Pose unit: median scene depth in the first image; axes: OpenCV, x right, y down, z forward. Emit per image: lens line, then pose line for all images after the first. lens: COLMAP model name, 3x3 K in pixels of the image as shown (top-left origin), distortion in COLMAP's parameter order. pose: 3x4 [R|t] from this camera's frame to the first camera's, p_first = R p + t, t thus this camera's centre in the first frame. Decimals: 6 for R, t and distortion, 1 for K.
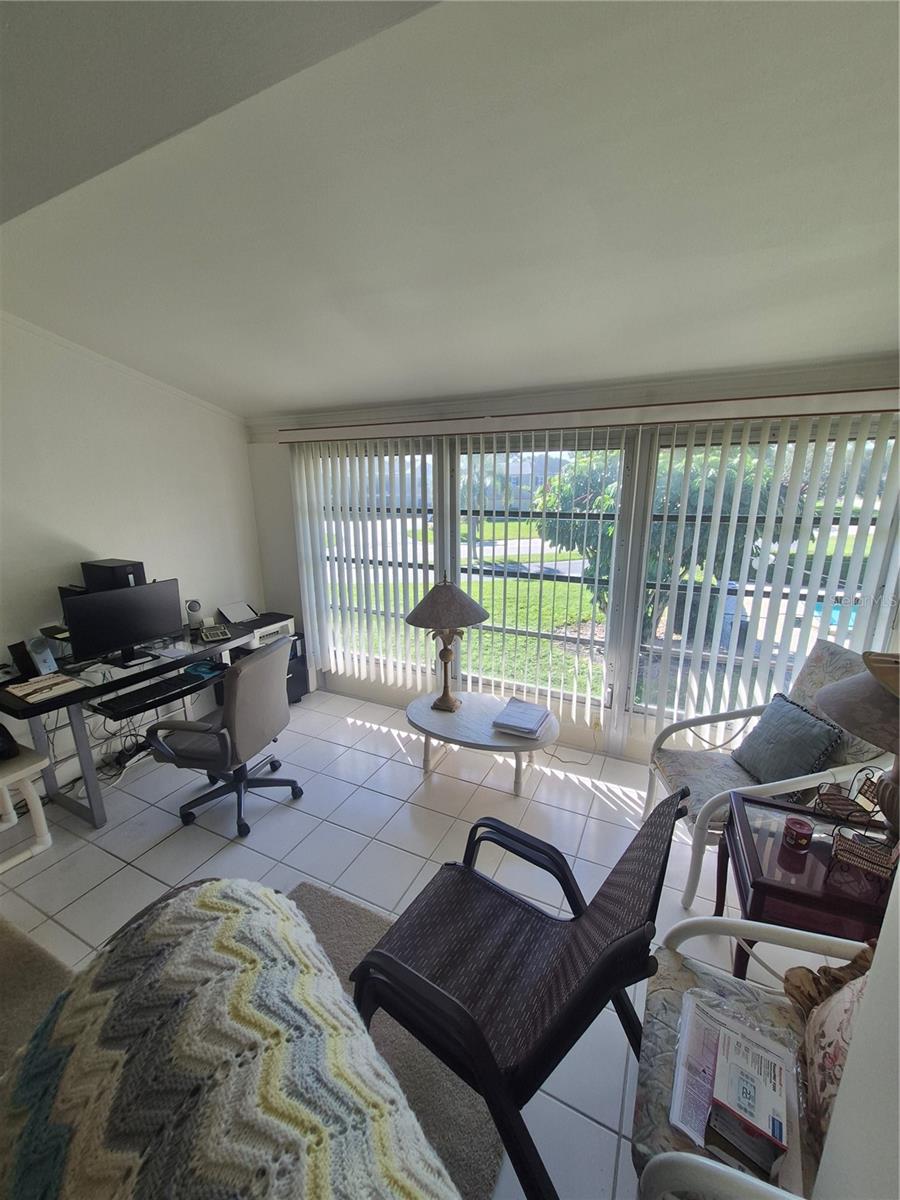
lens RADIAL K [[469.9, 0, 450.3], [0, 469.9, 601.5], [0, 0, 1]] dist [0.003006, -0.002426]
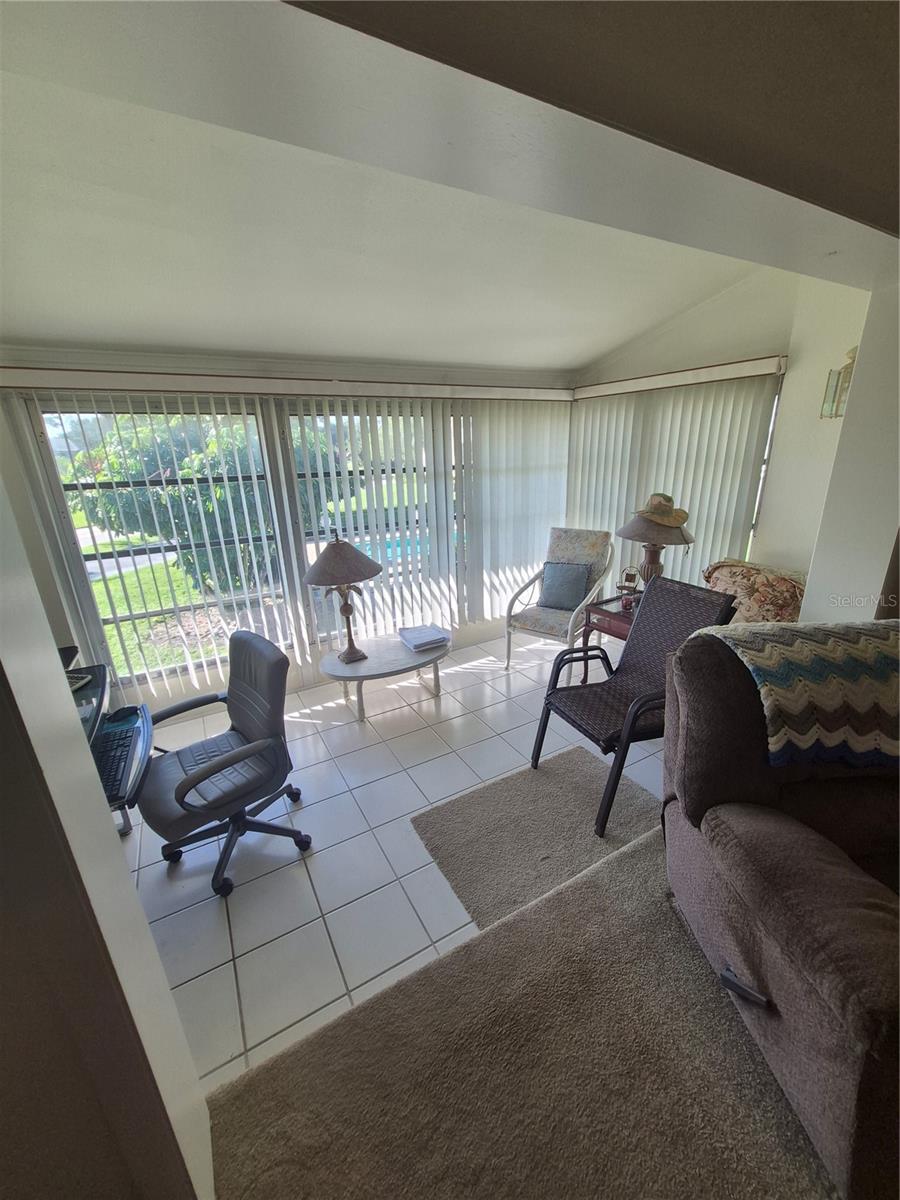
lens RADIAL K [[469.9, 0, 452.0], [0, 469.9, 601.4], [0, 0, 1]] dist [0.003006, -0.002426]
pose [[0.577431, -0.269558, 0.770657, -0.745993], [0.224445, 0.959965, 0.167604, -0.033280], [-0.784983, 0.076191, 0.614814, 0.179637]]
